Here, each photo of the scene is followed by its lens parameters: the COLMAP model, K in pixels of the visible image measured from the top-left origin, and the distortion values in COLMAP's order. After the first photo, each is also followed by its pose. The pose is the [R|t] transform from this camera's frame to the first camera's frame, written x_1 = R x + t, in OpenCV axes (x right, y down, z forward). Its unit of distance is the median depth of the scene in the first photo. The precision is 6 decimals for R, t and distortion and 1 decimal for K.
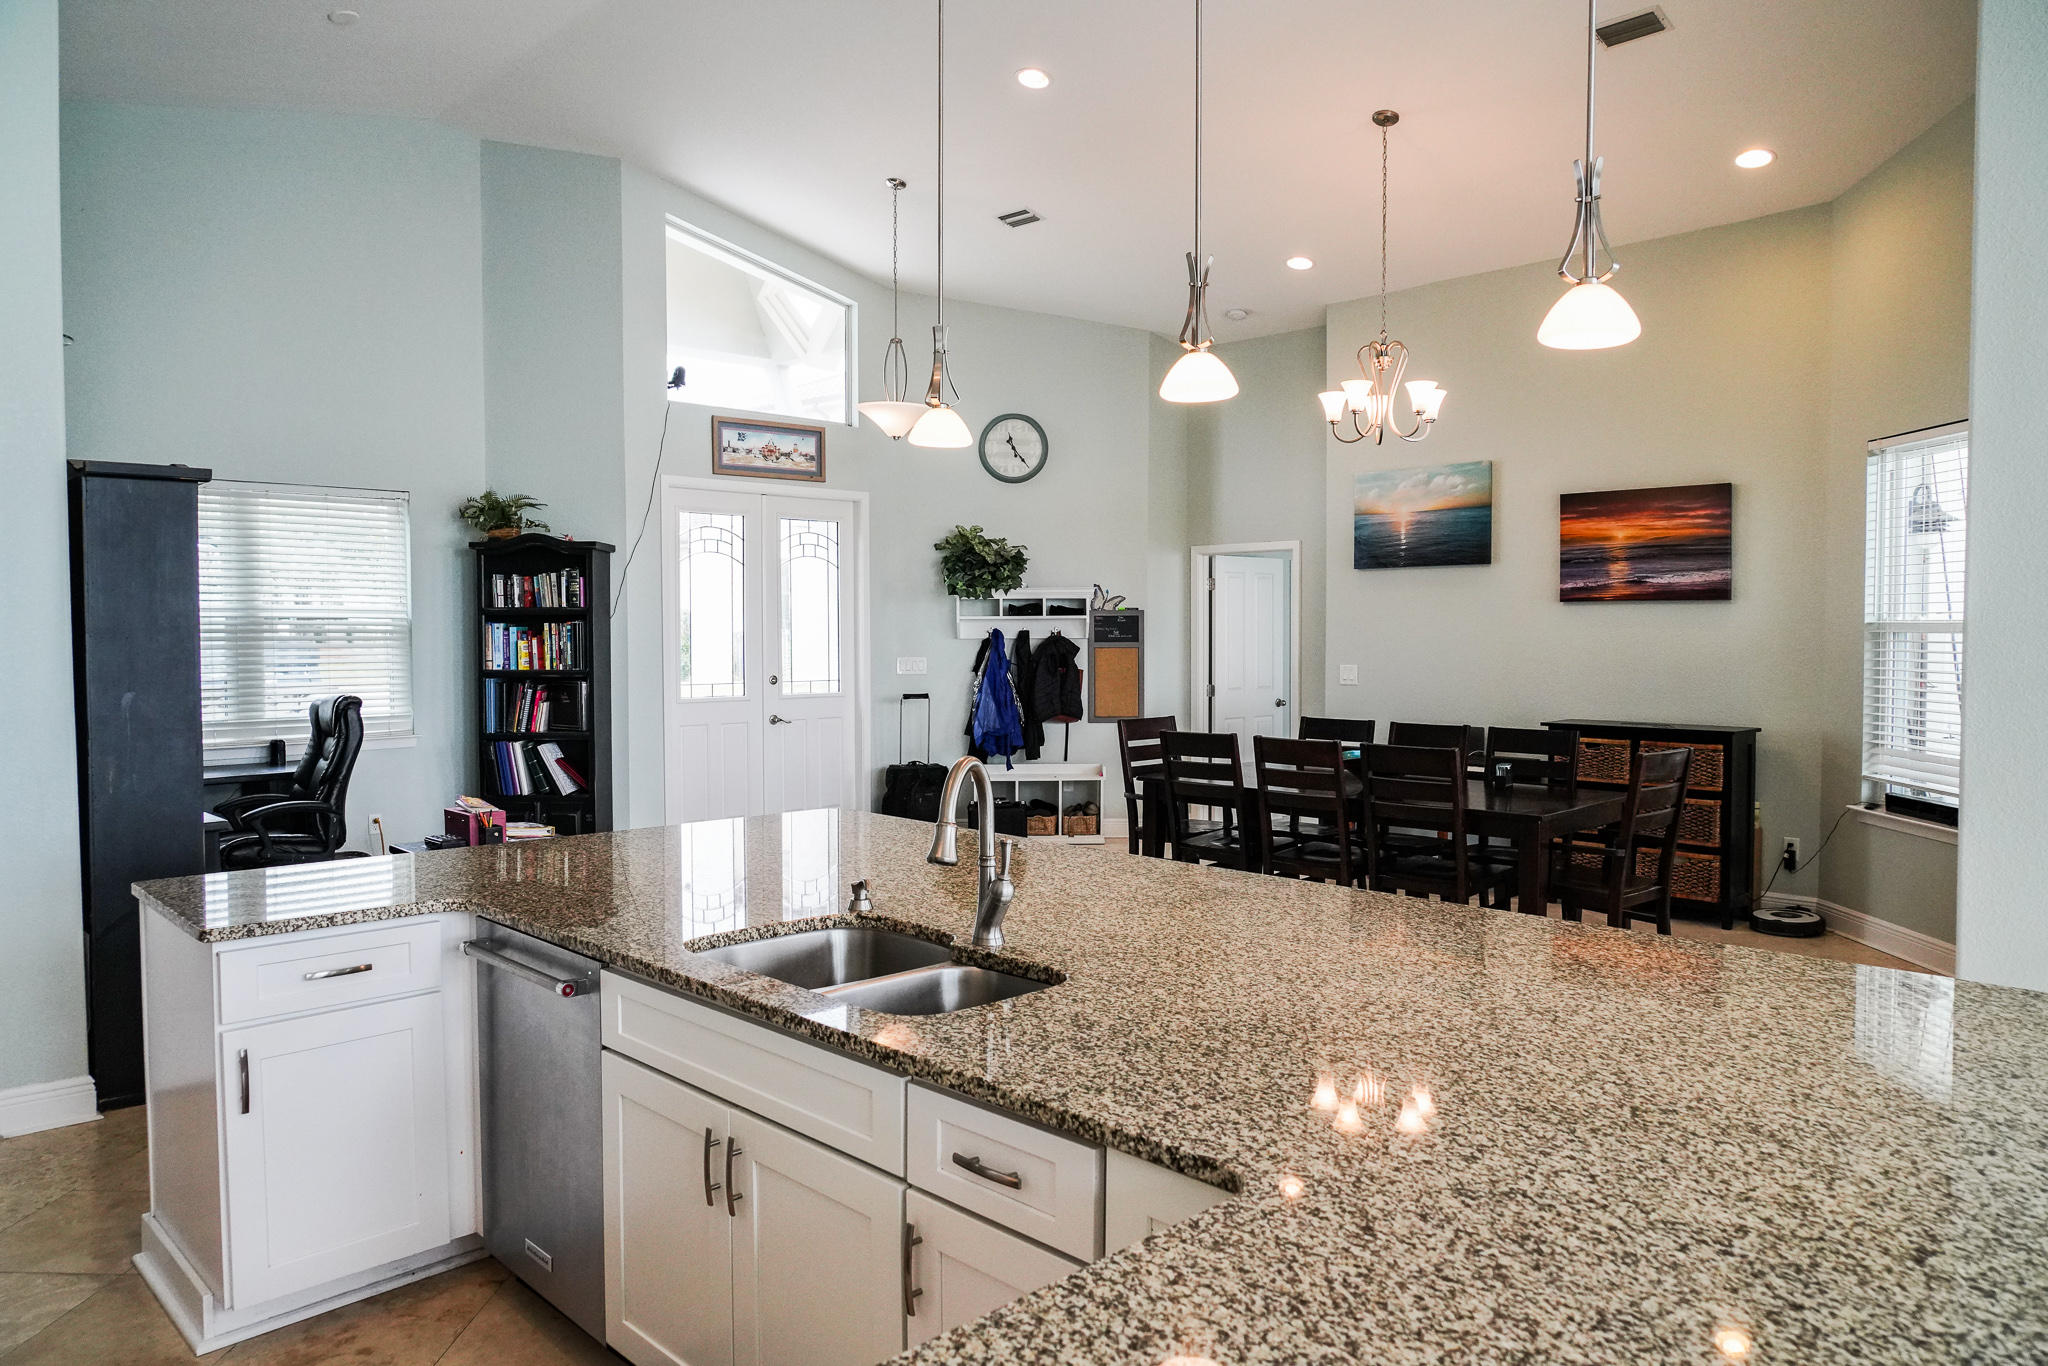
lens RADIAL K [[1393.6, 0, 1012.1], [0, 1393.6, 684.4], [0, 0, 1]] dist [-0.027442, 0.002078]
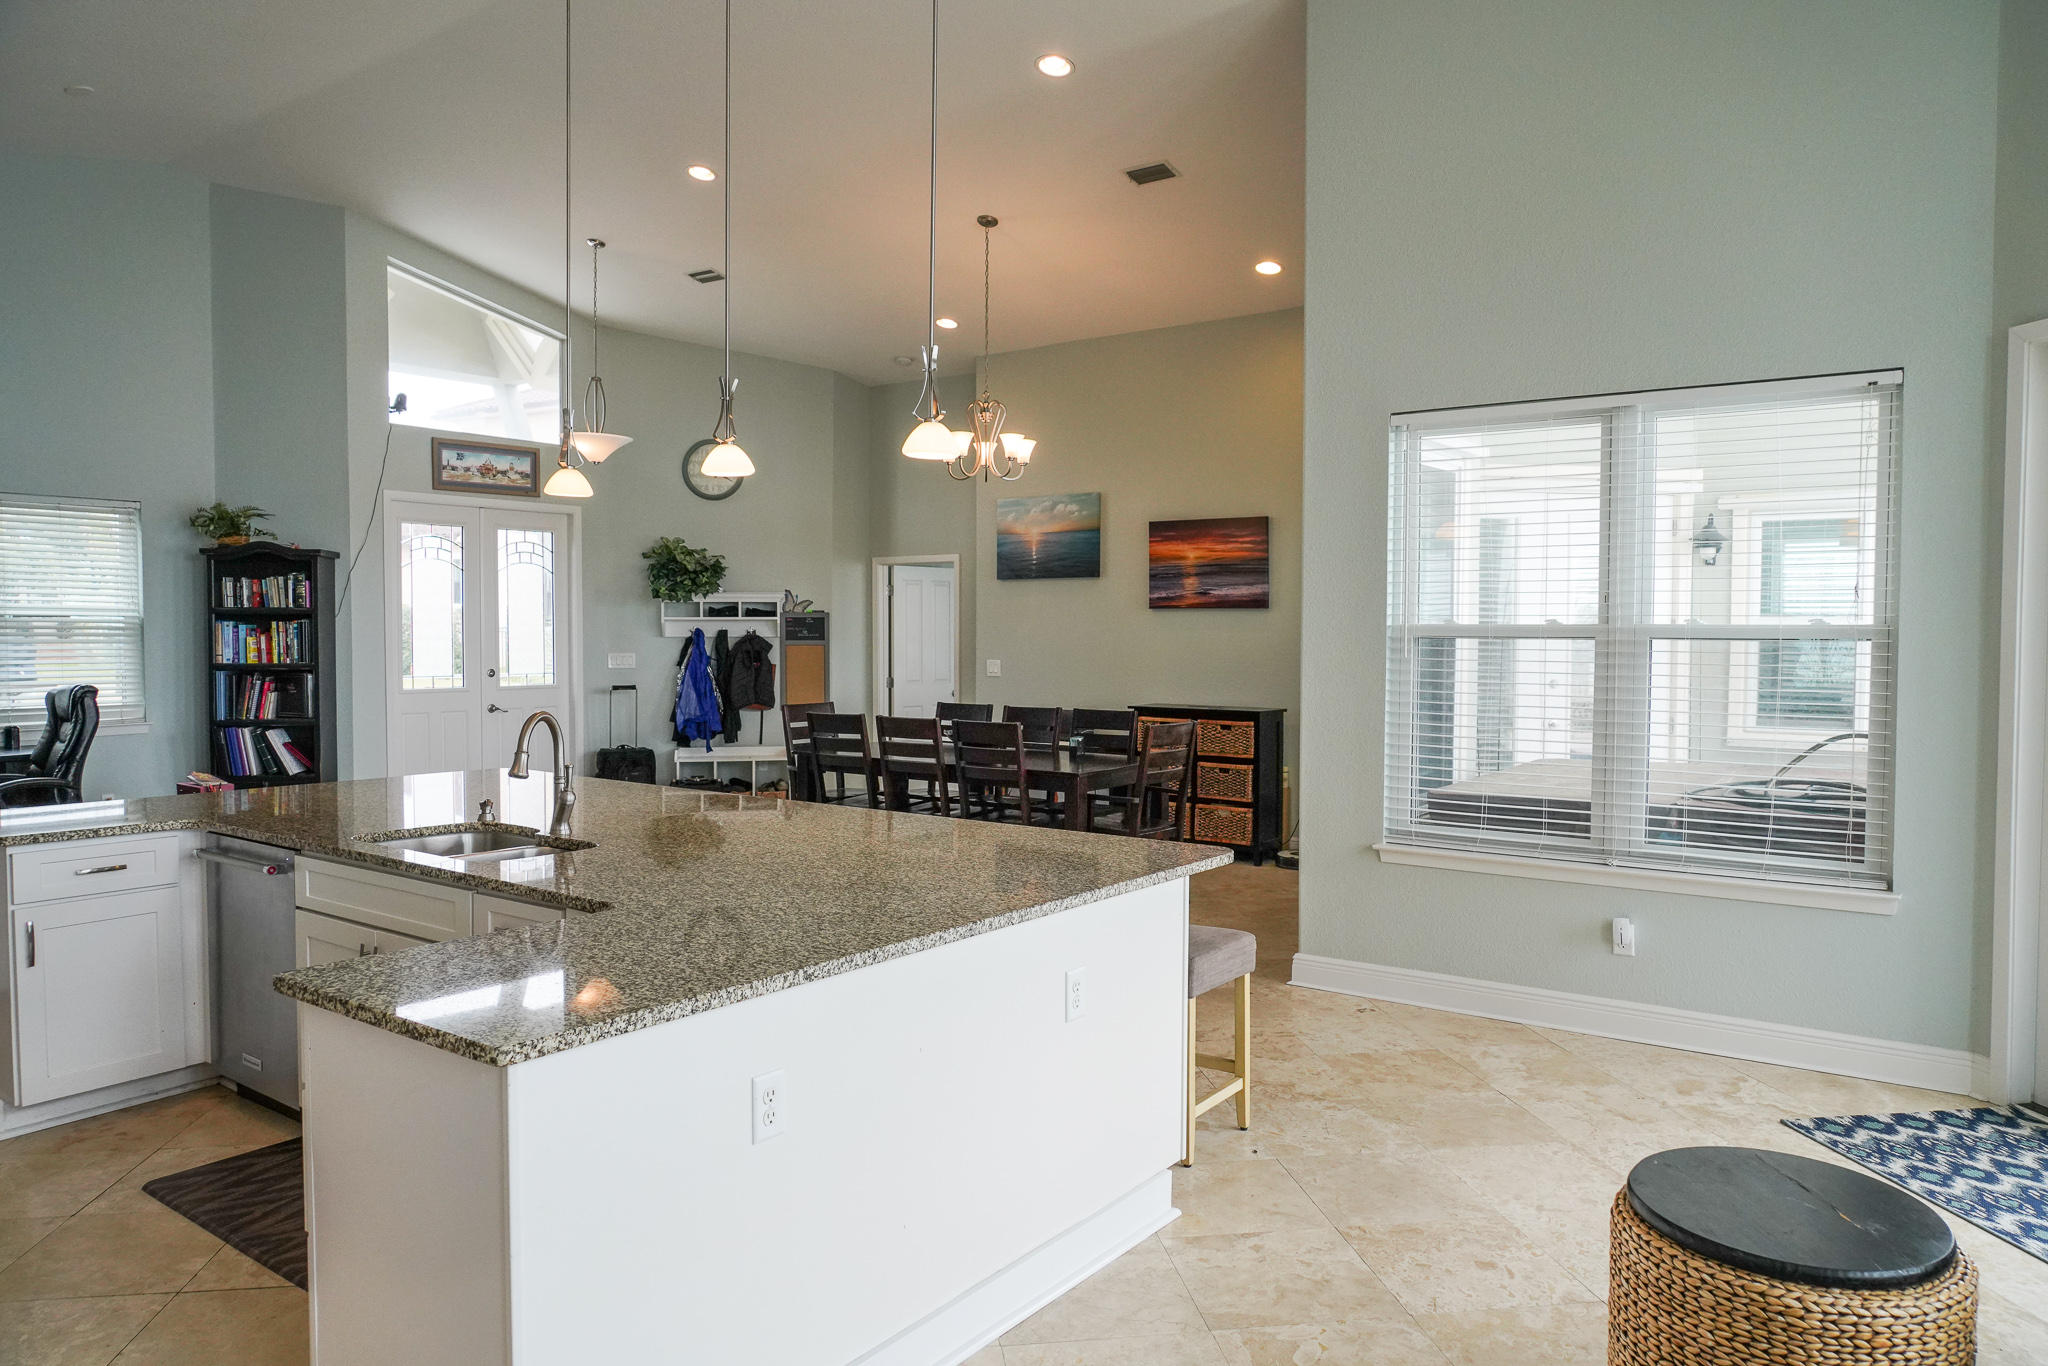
lens RADIAL K [[1395.5, 0, 1024.0], [0, 1395.5, 683.0], [0, 0, 1]] dist [-0.037288, 0.021834]
pose [[0.986333, -0.001546, 0.164759, 0.076552], [0.001582, 0.999999, -0.000089, 0.006347], [-0.164759, 0.000348, 0.986334, -0.196750]]
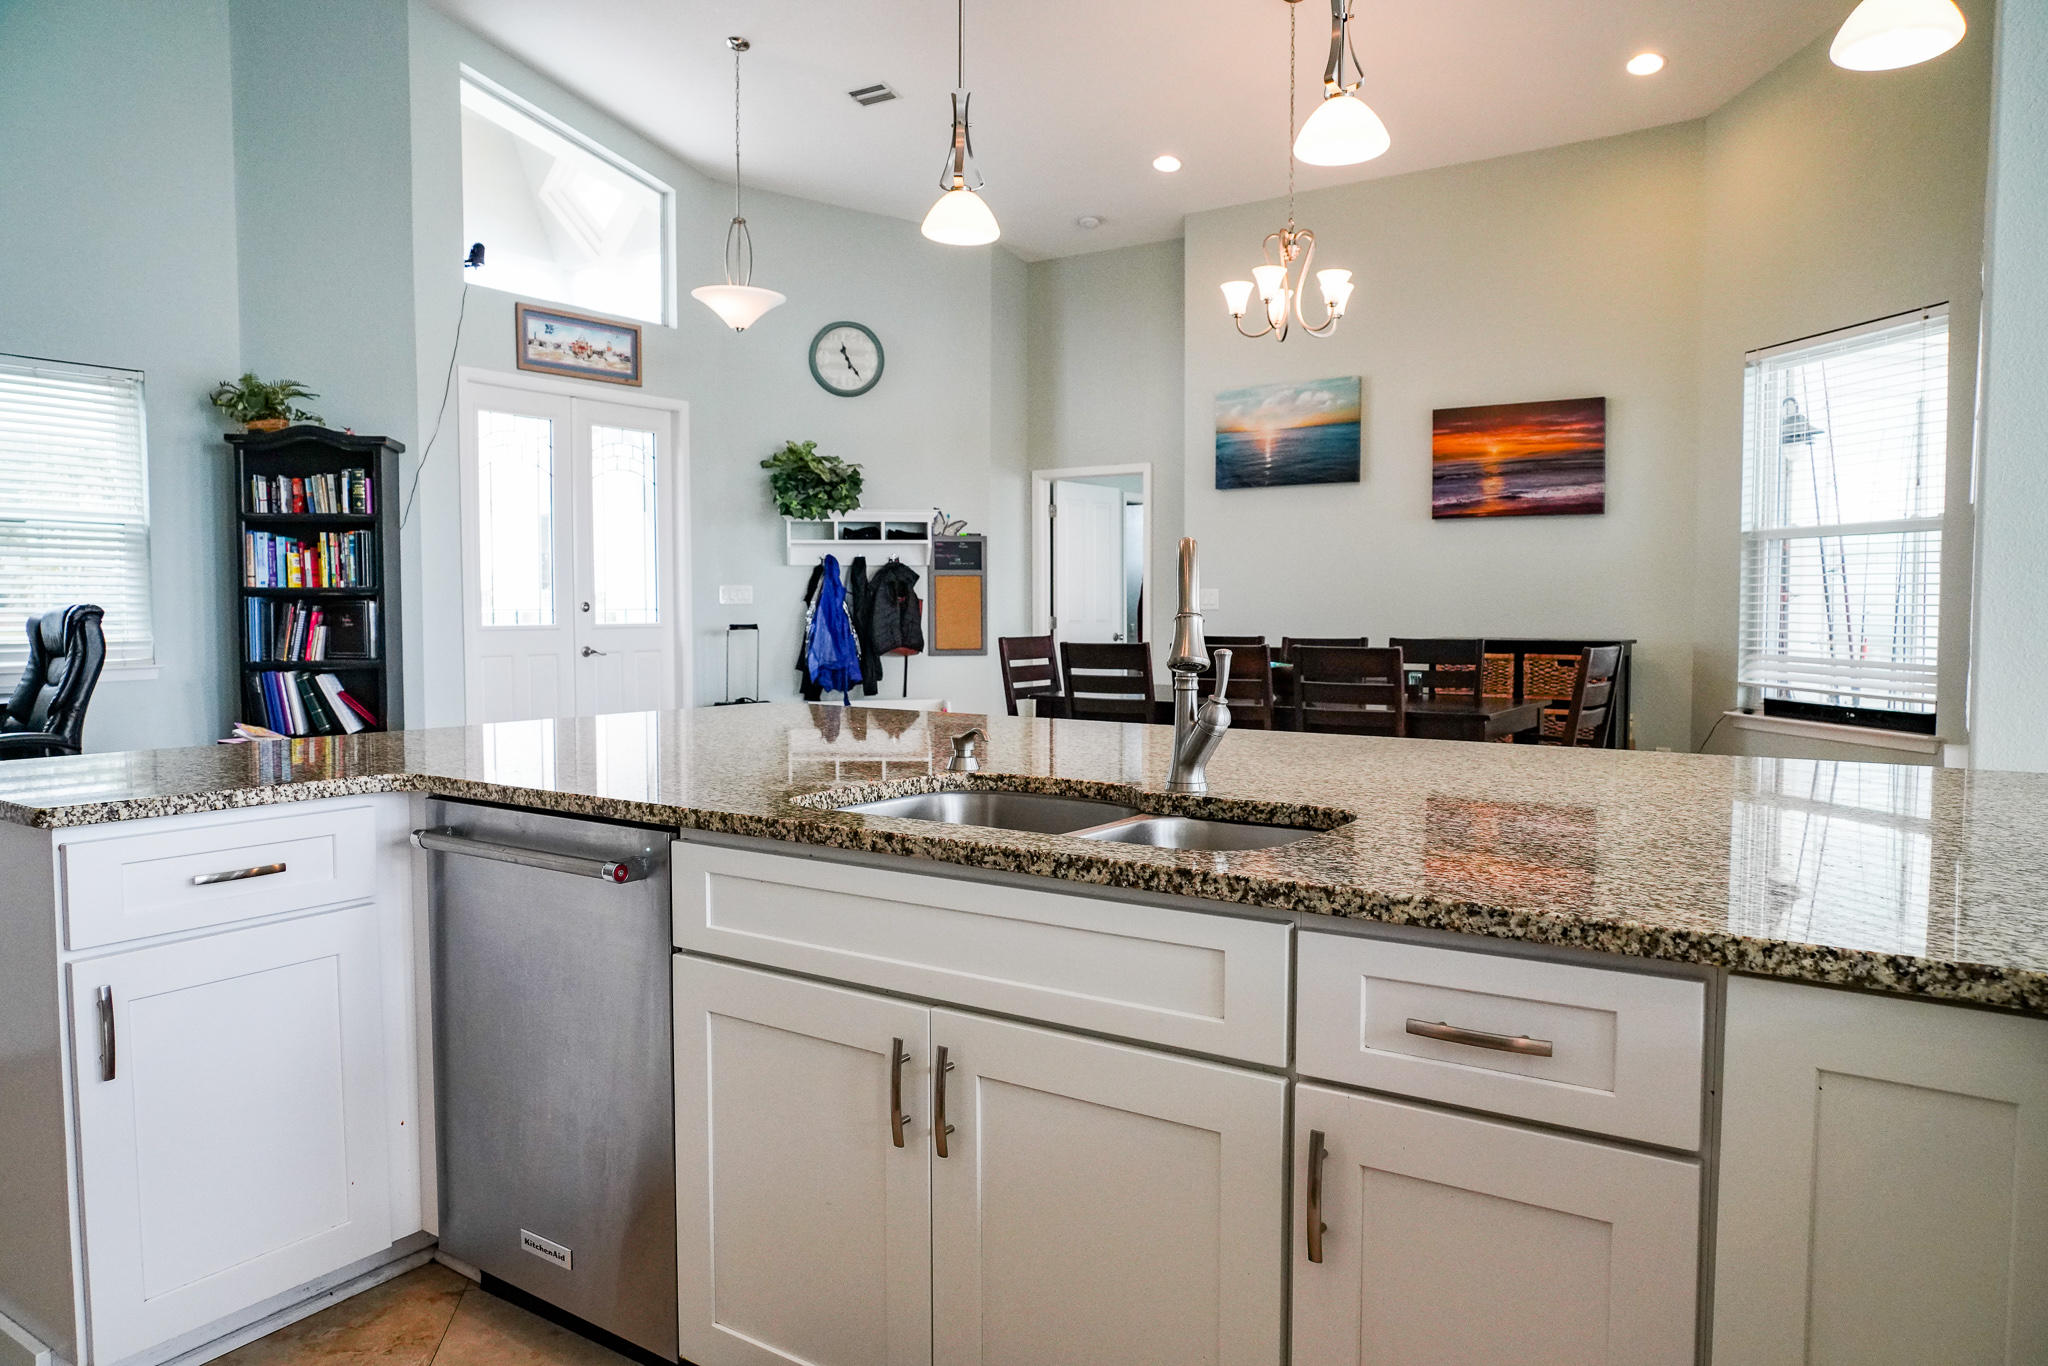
lens RADIAL K [[1390.0, 0, 1024.0], [0, 1390.0, 683.0], [0, 0, 1]] dist [-0.028178, 0.002392]
pose [[0.979844, -0.010457, 0.199491, -0.083973], [0.007123, 0.999823, 0.017422, 0.036286], [-0.199637, -0.015650, 0.979745, 0.084939]]
